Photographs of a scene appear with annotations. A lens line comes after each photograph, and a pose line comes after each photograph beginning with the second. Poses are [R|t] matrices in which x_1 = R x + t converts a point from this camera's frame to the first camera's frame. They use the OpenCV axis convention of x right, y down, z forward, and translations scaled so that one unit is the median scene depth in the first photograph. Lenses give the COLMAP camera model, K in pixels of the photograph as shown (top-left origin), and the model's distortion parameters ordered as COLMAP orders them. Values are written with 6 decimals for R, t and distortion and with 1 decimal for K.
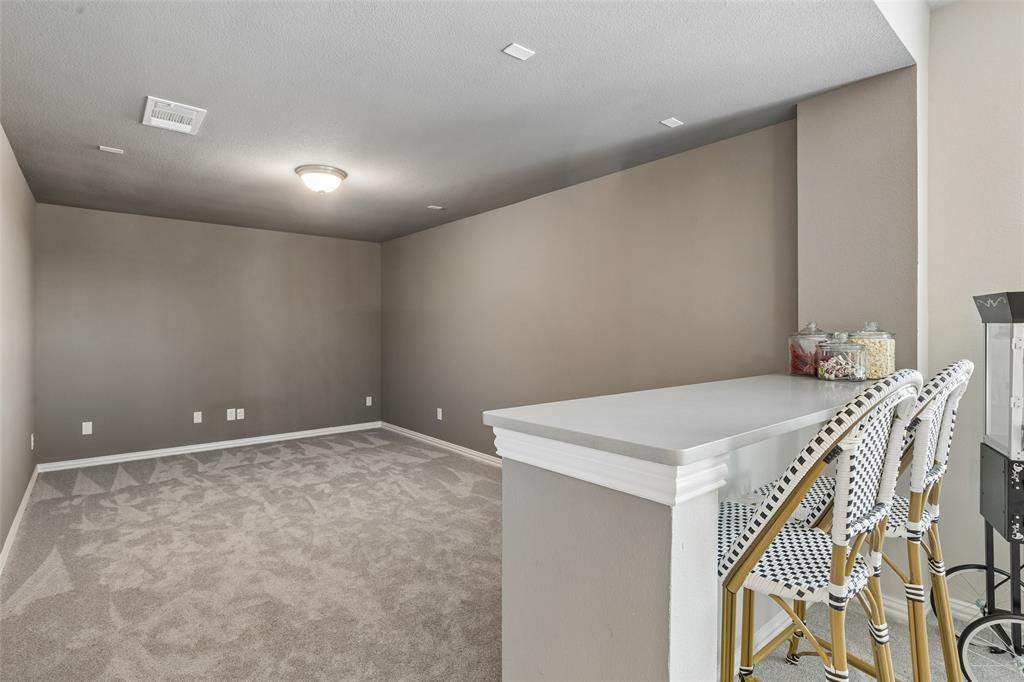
lens RADIAL K [[494.5, 0, 509.7], [0, 494.5, 334.5], [0, 0, 1]] dist [0.002519, 0.000617]
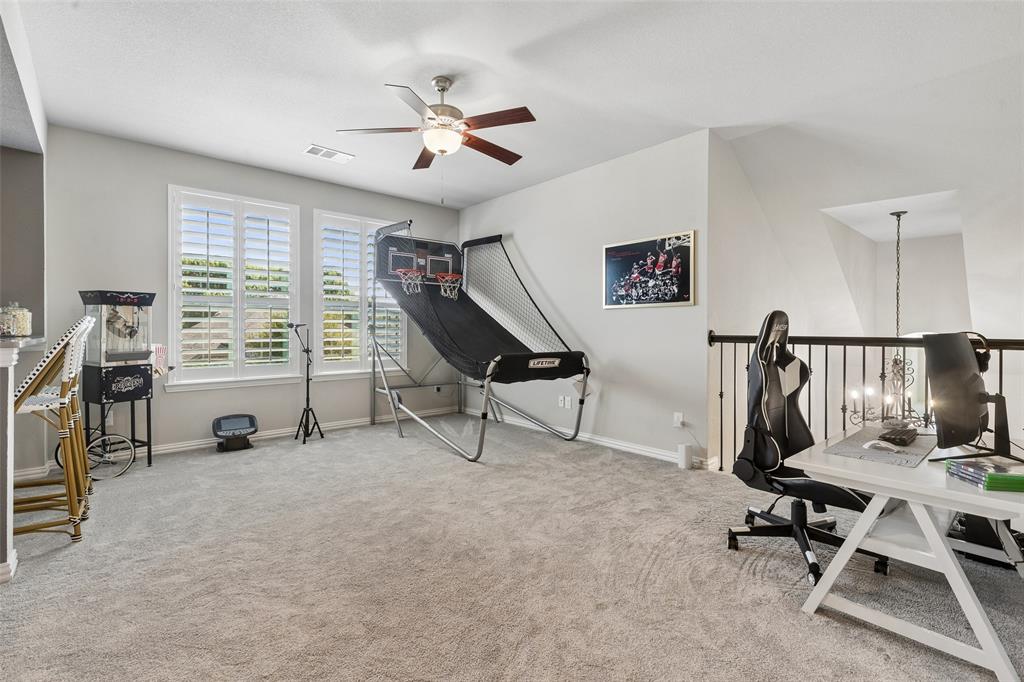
lens RADIAL K [[459.2, 0, 507.4], [0, 459.2, 334.9], [0, 0, 1]] dist [0.001306, -0.000178]
pose [[-0.024850, -0.007652, 0.999662, -1.069339], [-0.003341, 0.999966, 0.007572, 0.089113], [-0.999686, -0.003152, -0.024875, -0.748121]]
